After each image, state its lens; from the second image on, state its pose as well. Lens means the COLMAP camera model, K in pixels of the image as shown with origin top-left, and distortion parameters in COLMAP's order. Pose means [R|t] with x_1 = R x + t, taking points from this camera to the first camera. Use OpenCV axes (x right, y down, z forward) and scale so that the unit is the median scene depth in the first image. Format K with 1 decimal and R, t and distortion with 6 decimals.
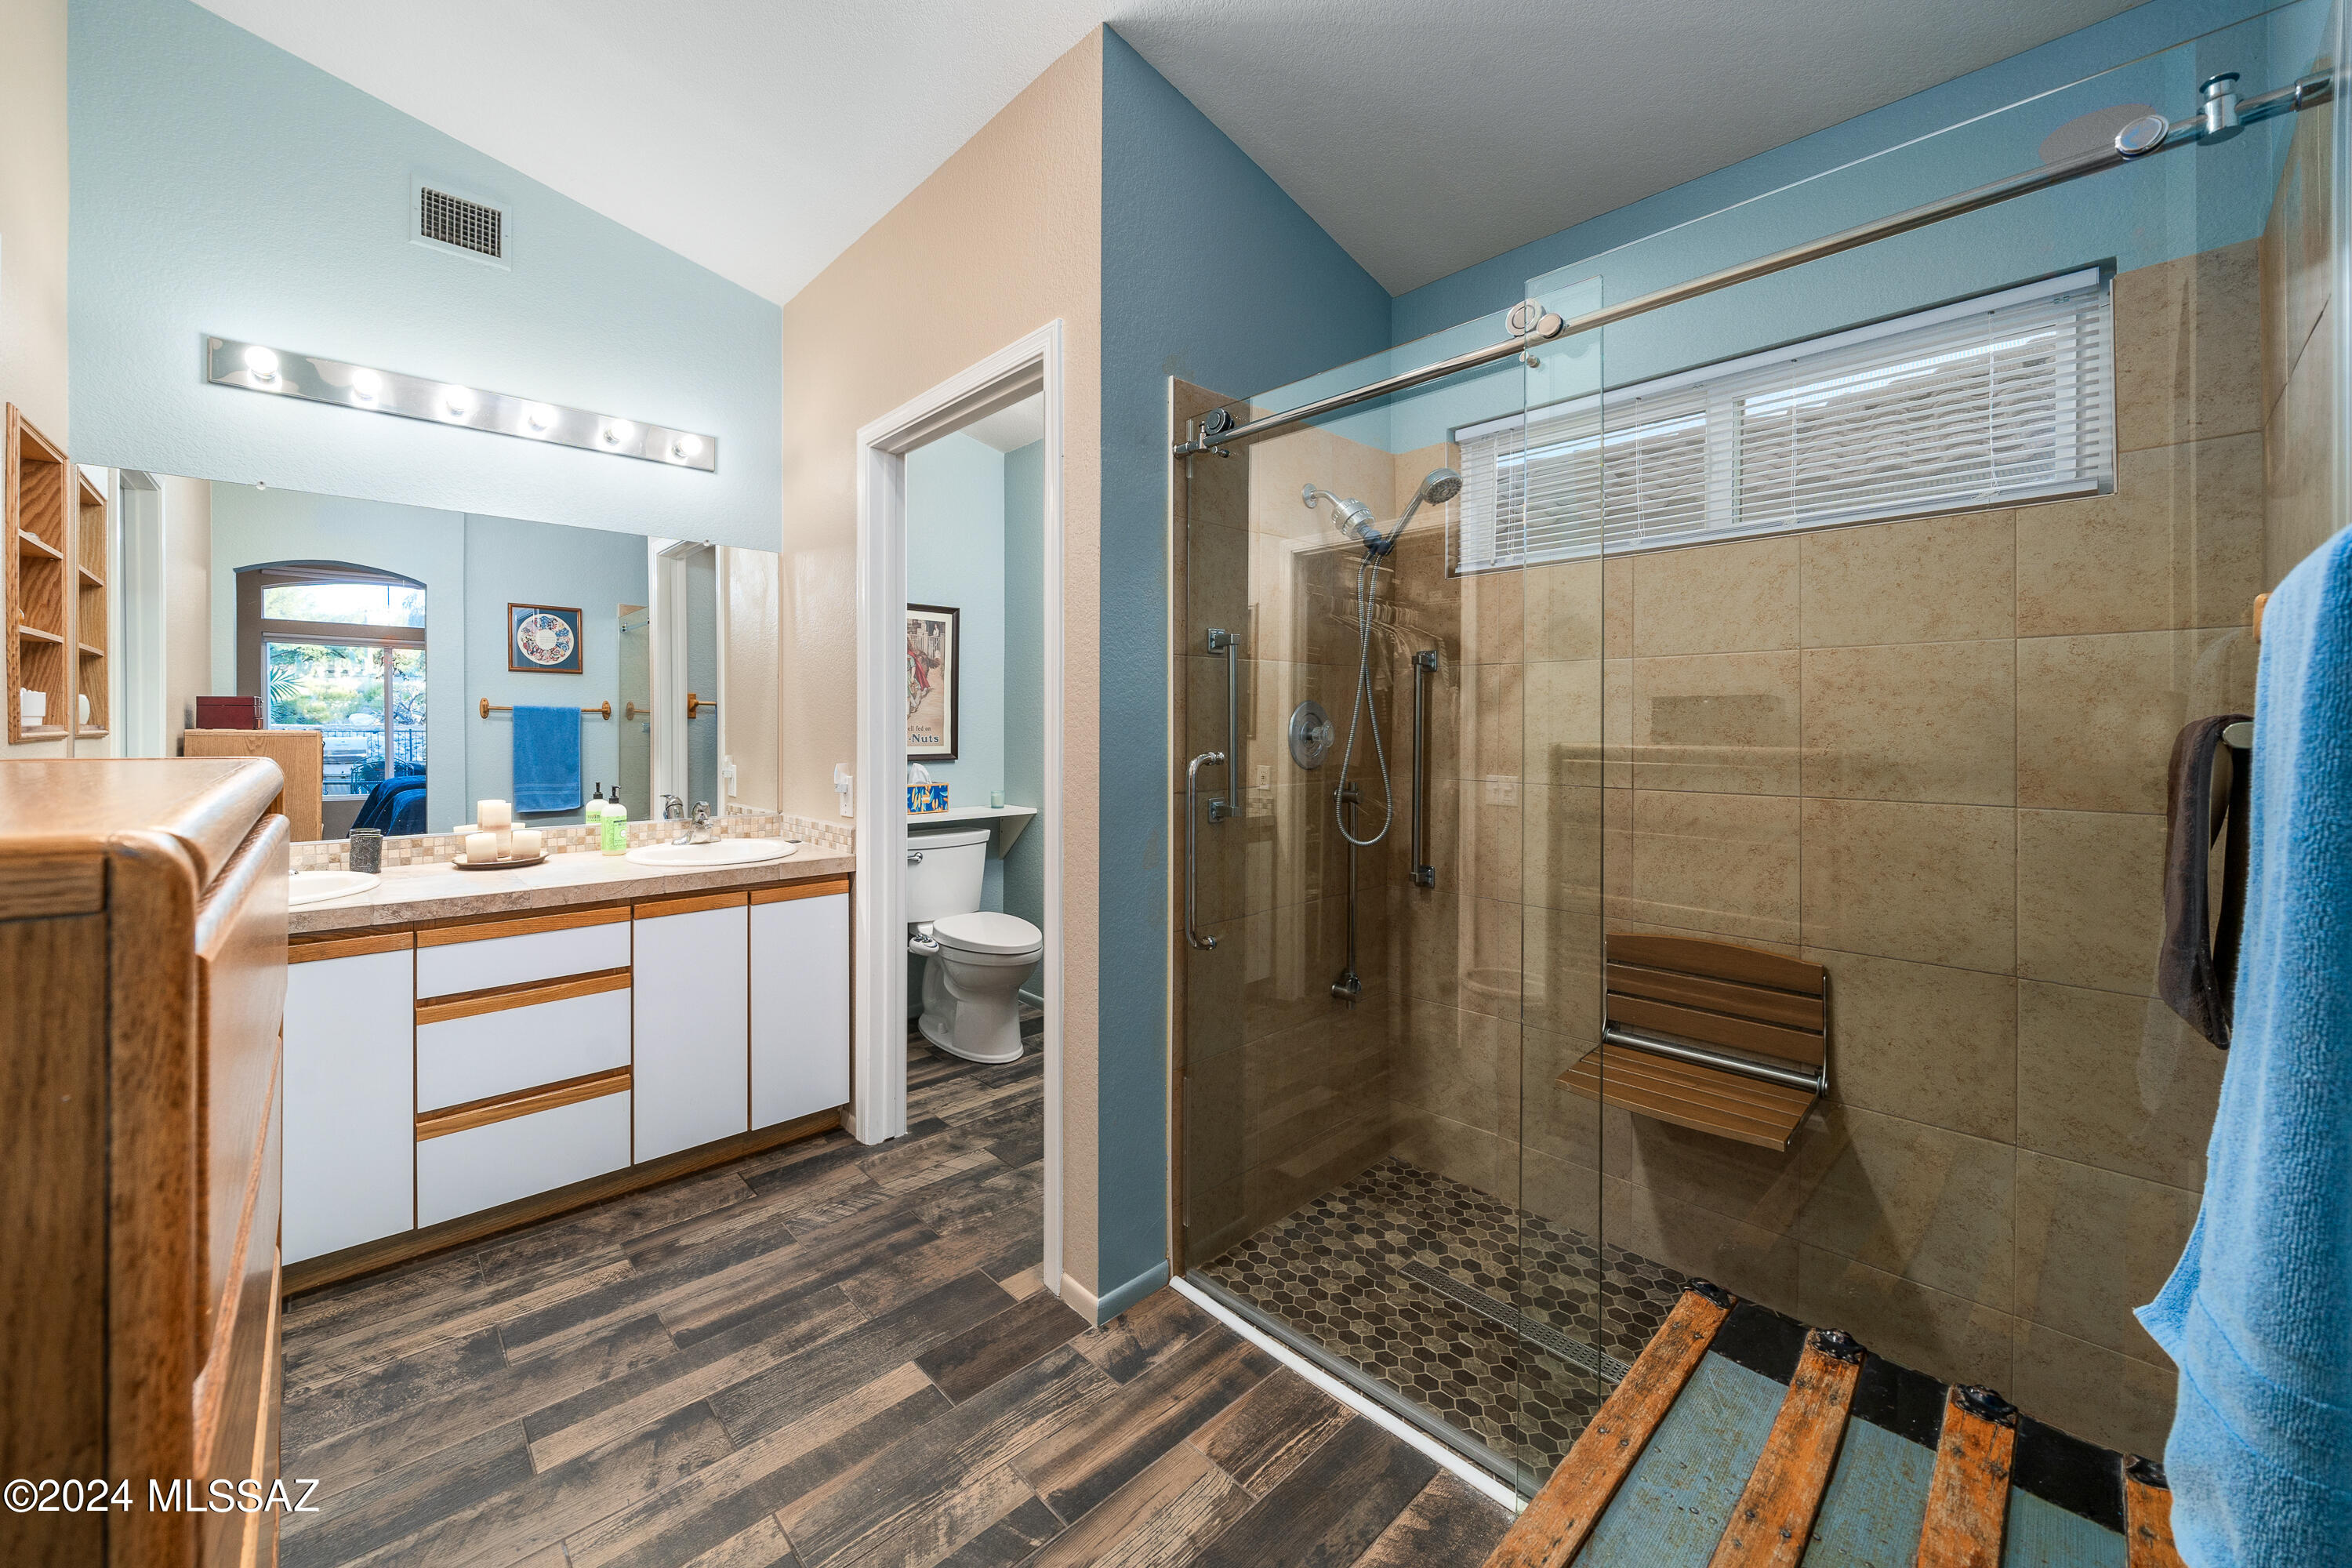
lens RADIAL K [[873.0, 0, 1035.0], [0, 873.0, 718.1], [0, 0, 1]] dist [-0.001678, -0.000191]
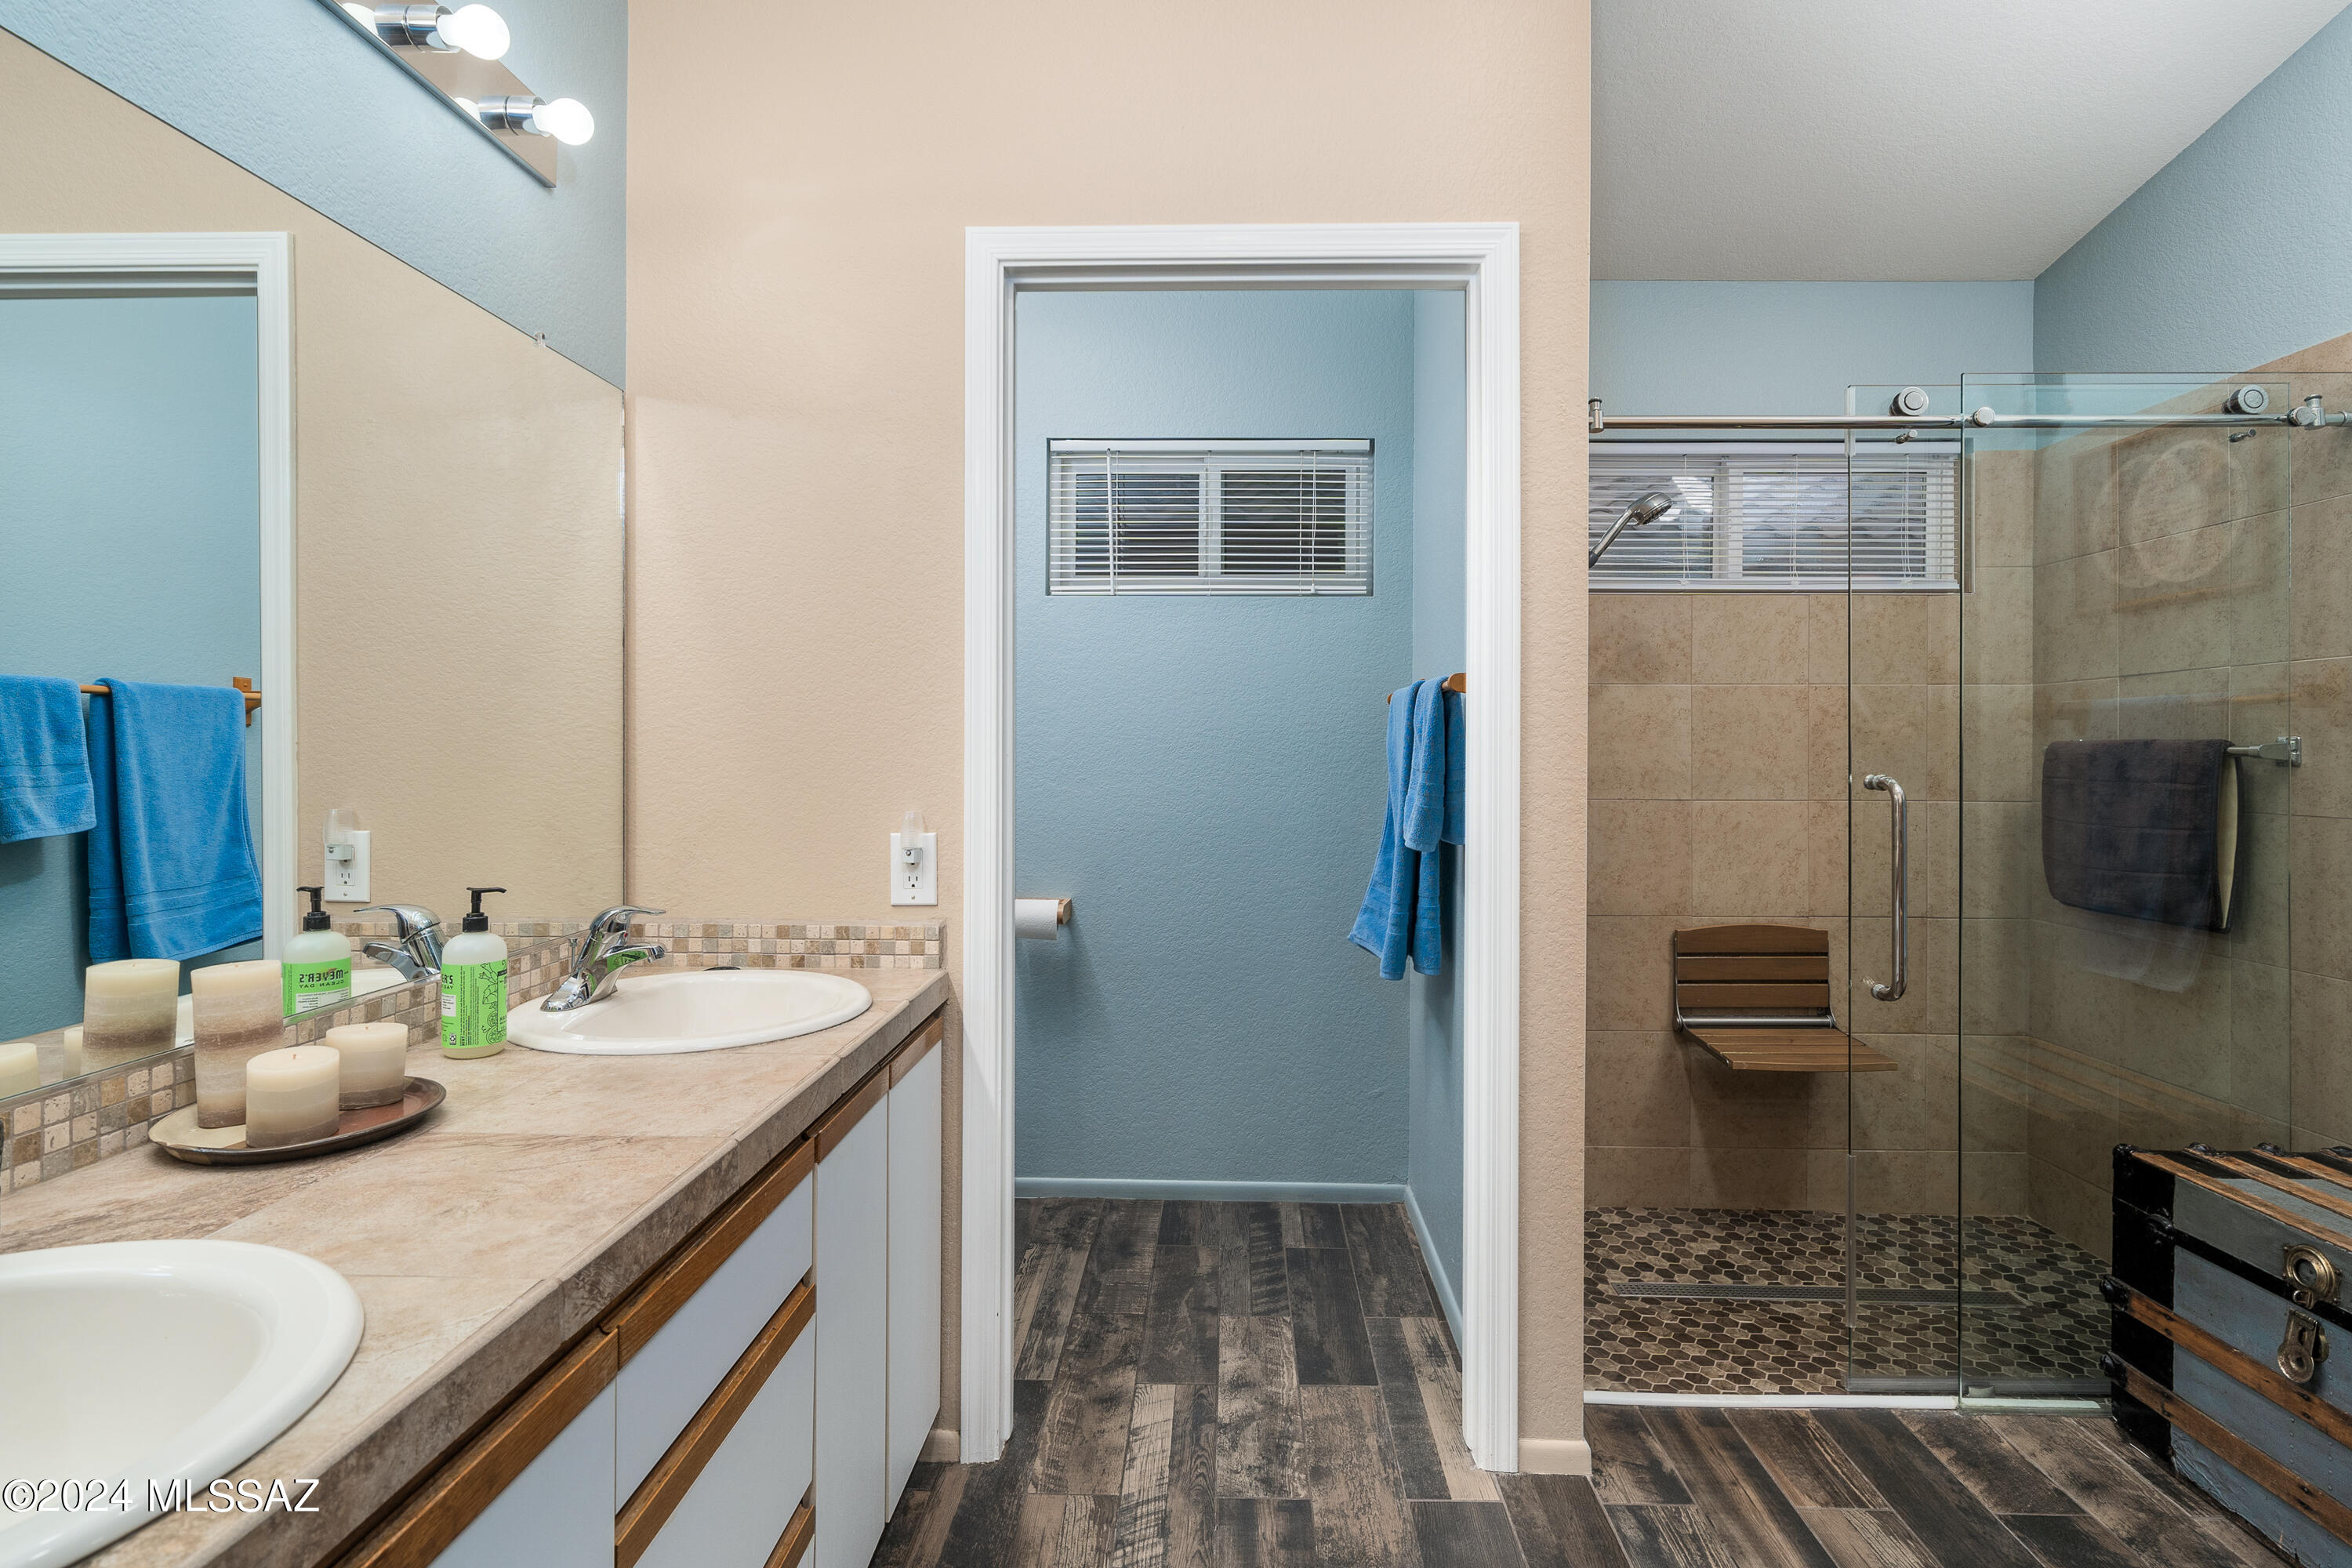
lens RADIAL K [[1166.9, 0, 1183.6], [0, 1166.9, 743.7], [0, 0, 1]] dist [0.002393, 0.001352]
pose [[0.654925, 0.000339, 0.755694, -0.985625], [-0.006861, 0.999961, 0.005497, 0.004716], [-0.755663, -0.008785, 0.654902, 0.557131]]
